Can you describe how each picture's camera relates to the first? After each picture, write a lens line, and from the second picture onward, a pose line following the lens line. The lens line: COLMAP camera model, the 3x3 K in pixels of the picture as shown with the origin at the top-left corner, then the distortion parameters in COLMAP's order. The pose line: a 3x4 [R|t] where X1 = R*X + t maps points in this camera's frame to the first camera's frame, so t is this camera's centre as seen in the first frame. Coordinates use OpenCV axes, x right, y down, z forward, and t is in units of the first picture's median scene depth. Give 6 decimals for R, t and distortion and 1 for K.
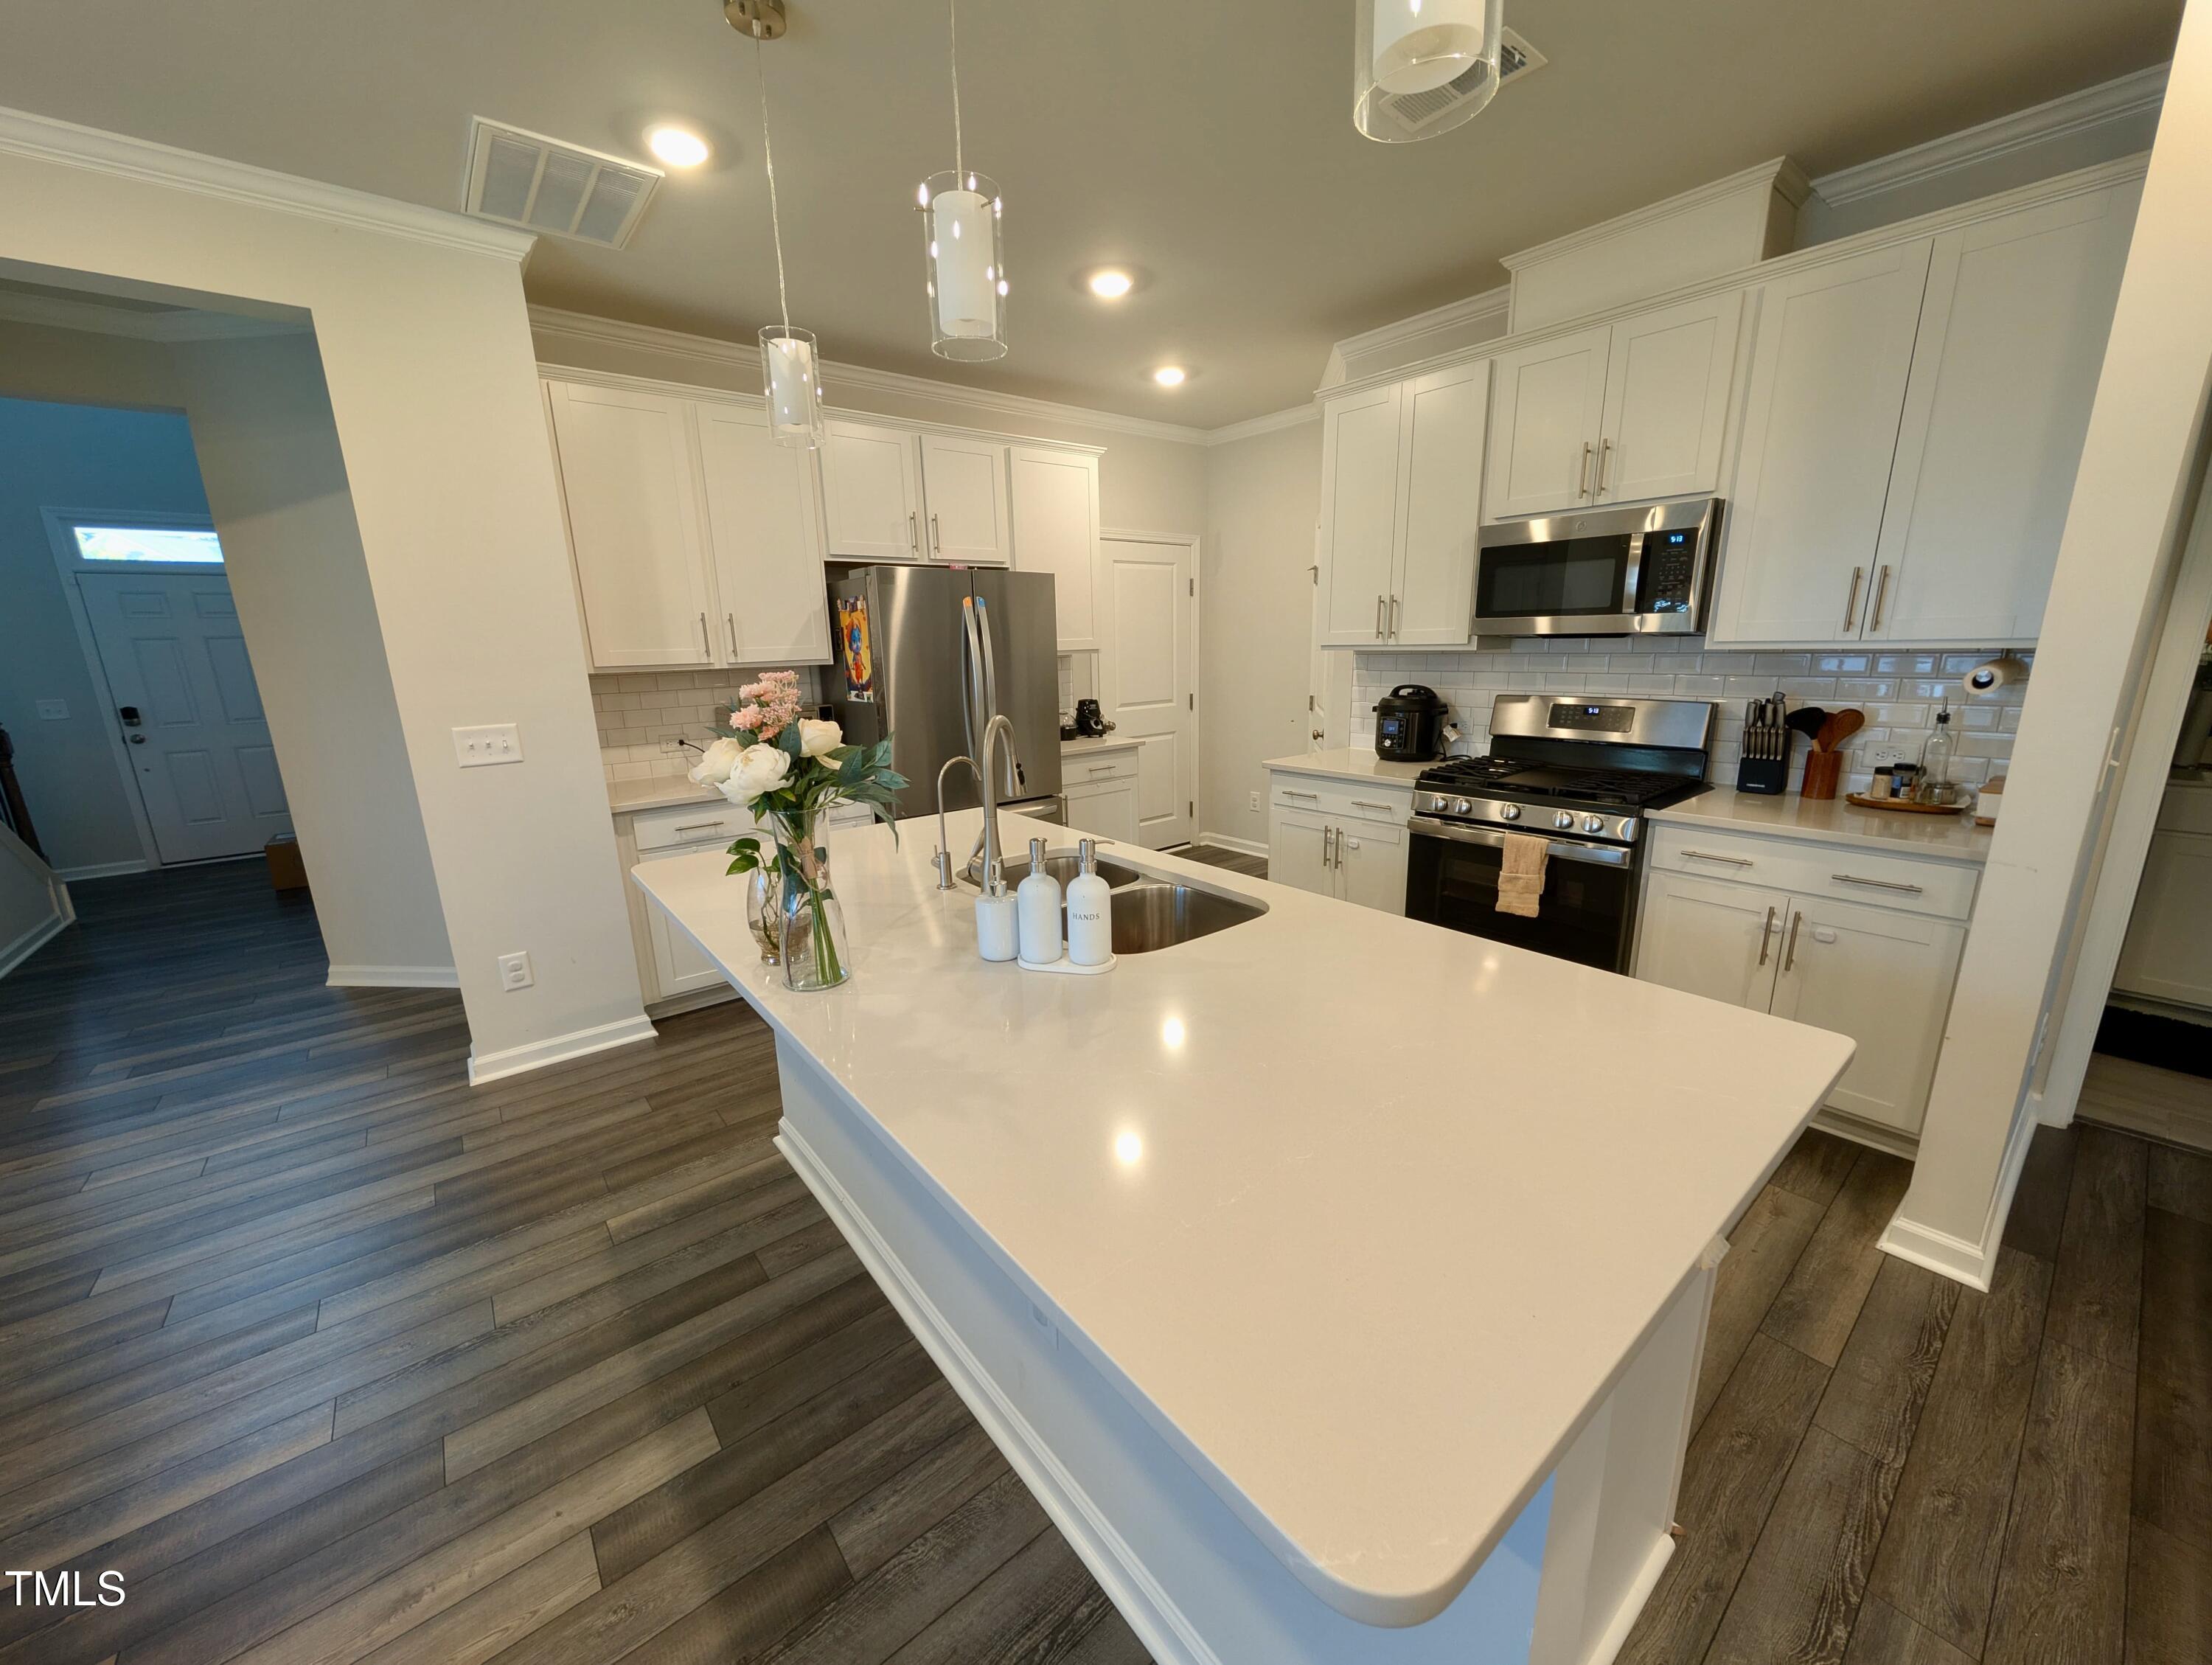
lens RADIAL K [[841.8, 0, 1102.1], [0, 841.8, 842.5], [0, 0, 1]] dist [-0.001217, -0.000148]
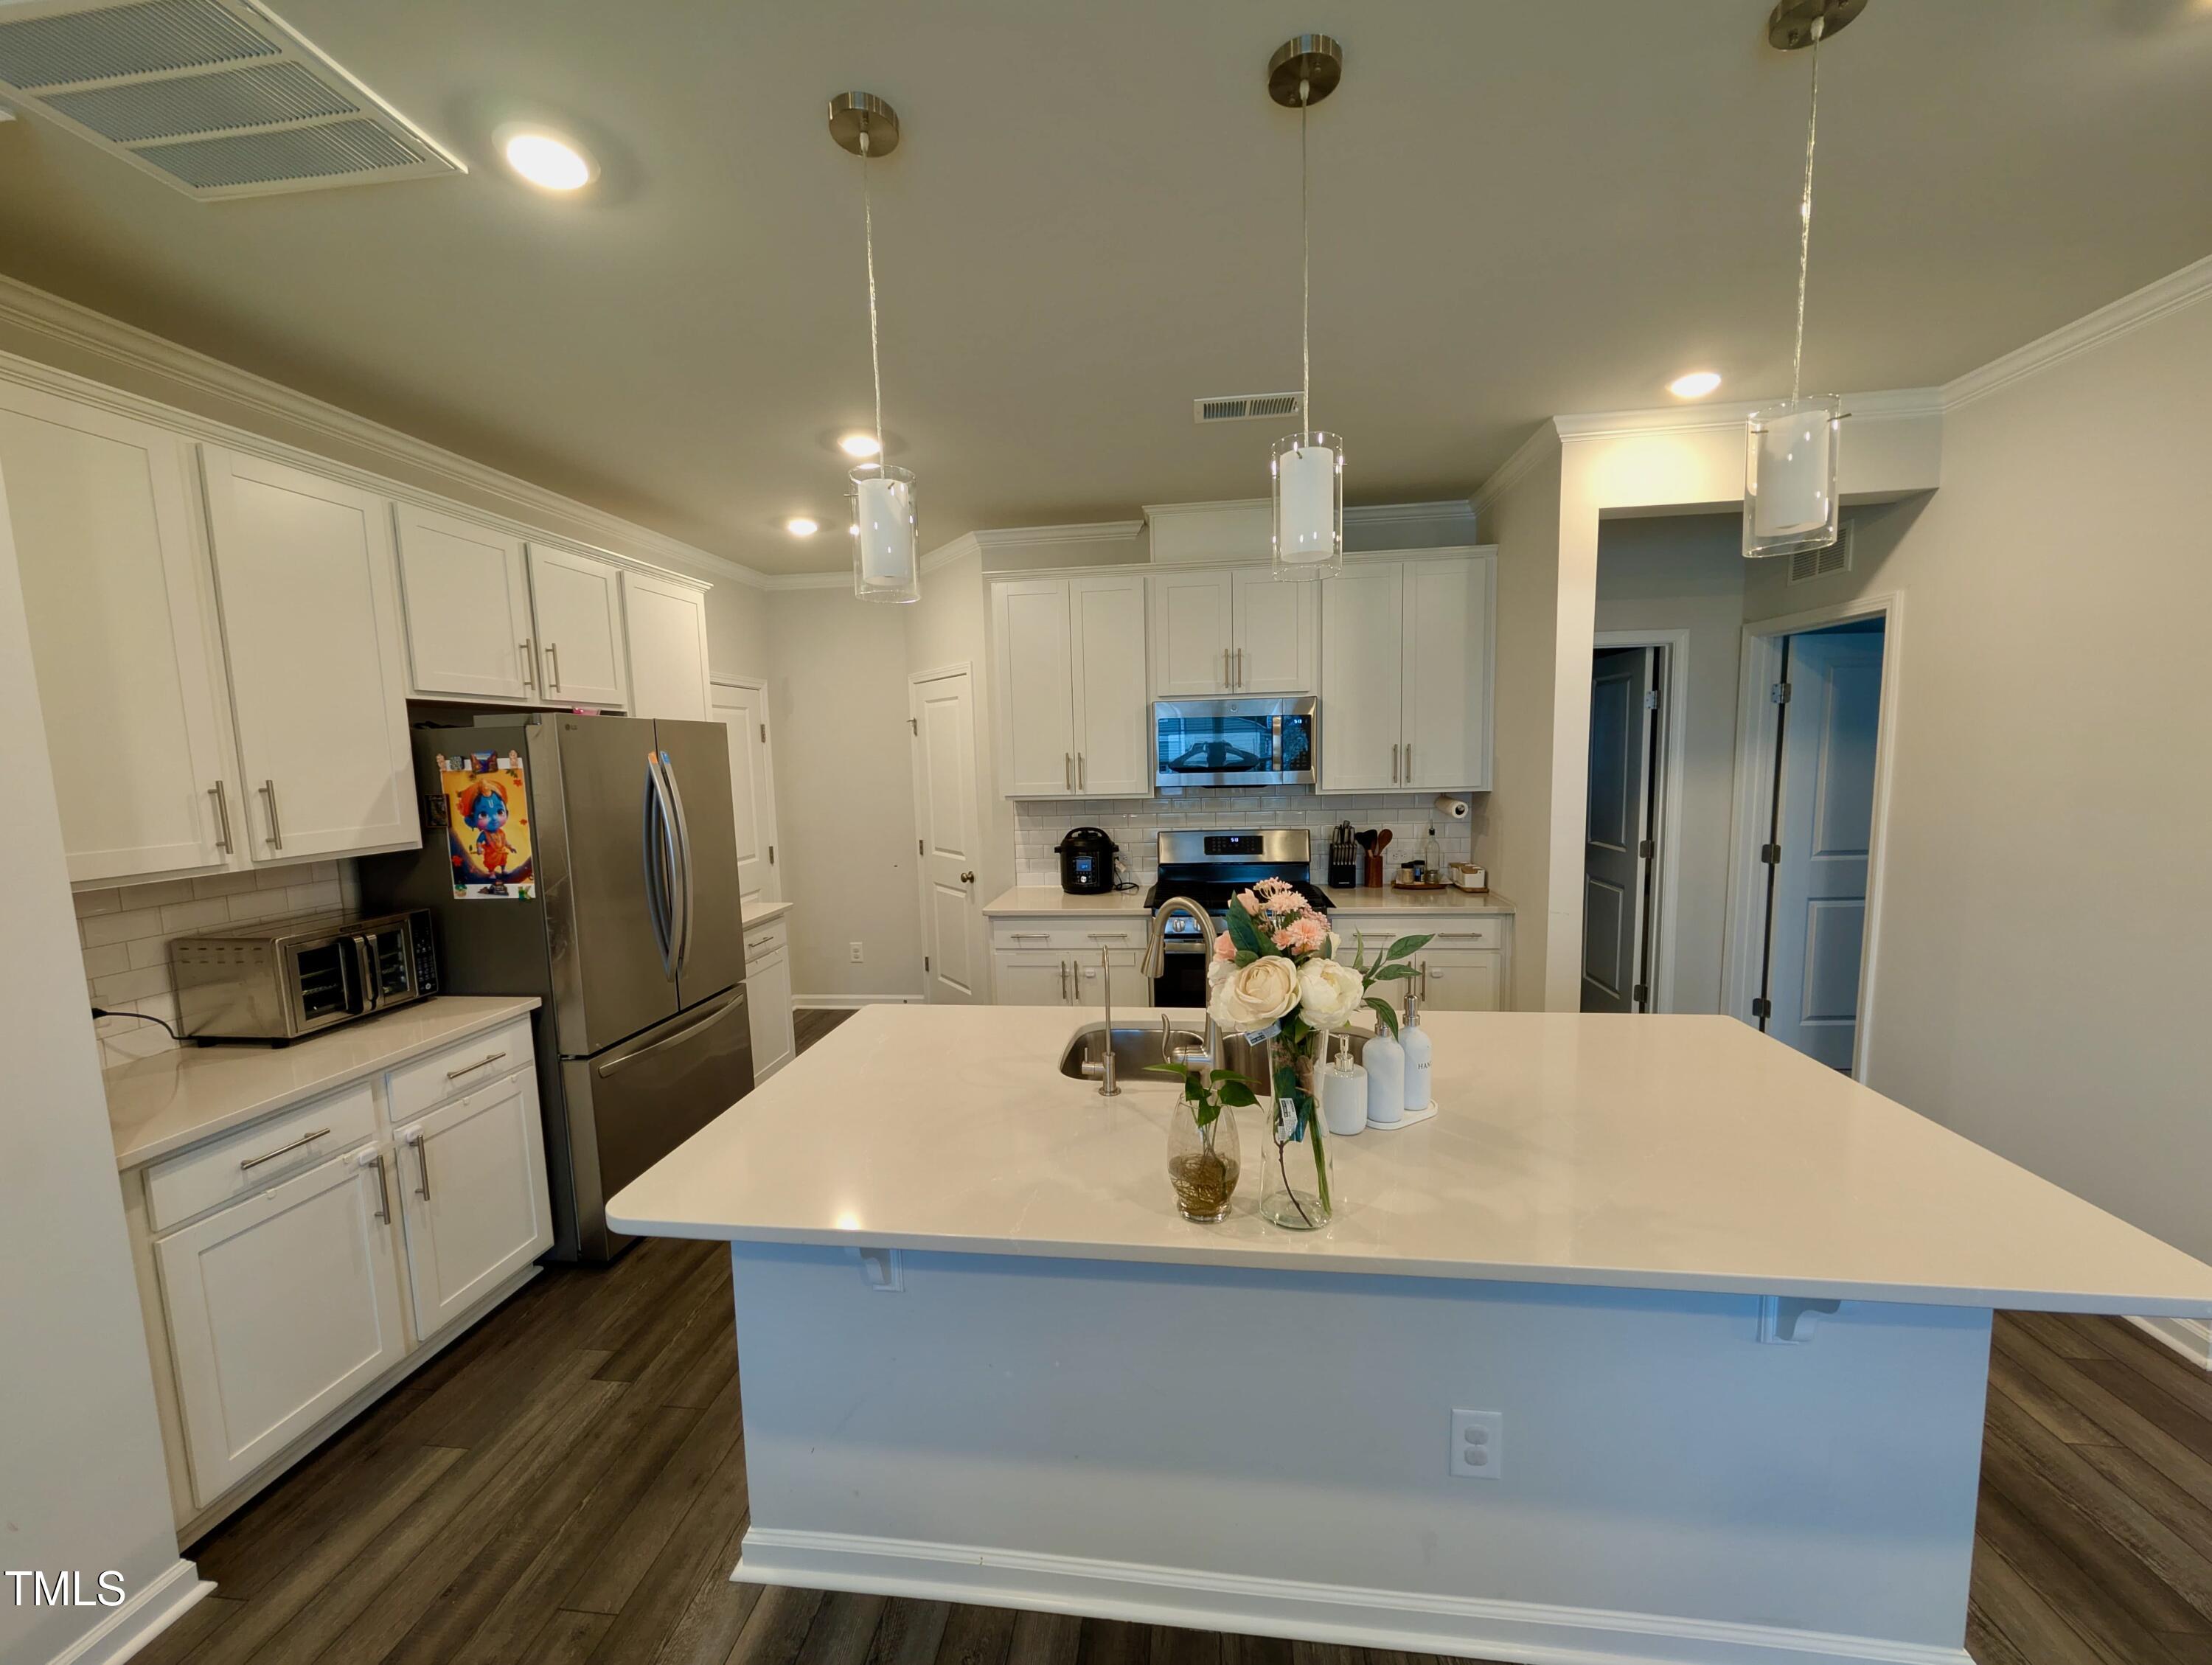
lens RADIAL K [[841.8, 0, 1105.8], [0, 841.8, 835.0], [0, 0, 1]] dist [-0.001217, -0.000148]
pose [[0.713841, -0.065898, 0.697200, -0.471219], [0.175198, 0.980710, -0.086685, -0.082076], [-0.678039, 0.184027, 0.711616, 0.184535]]
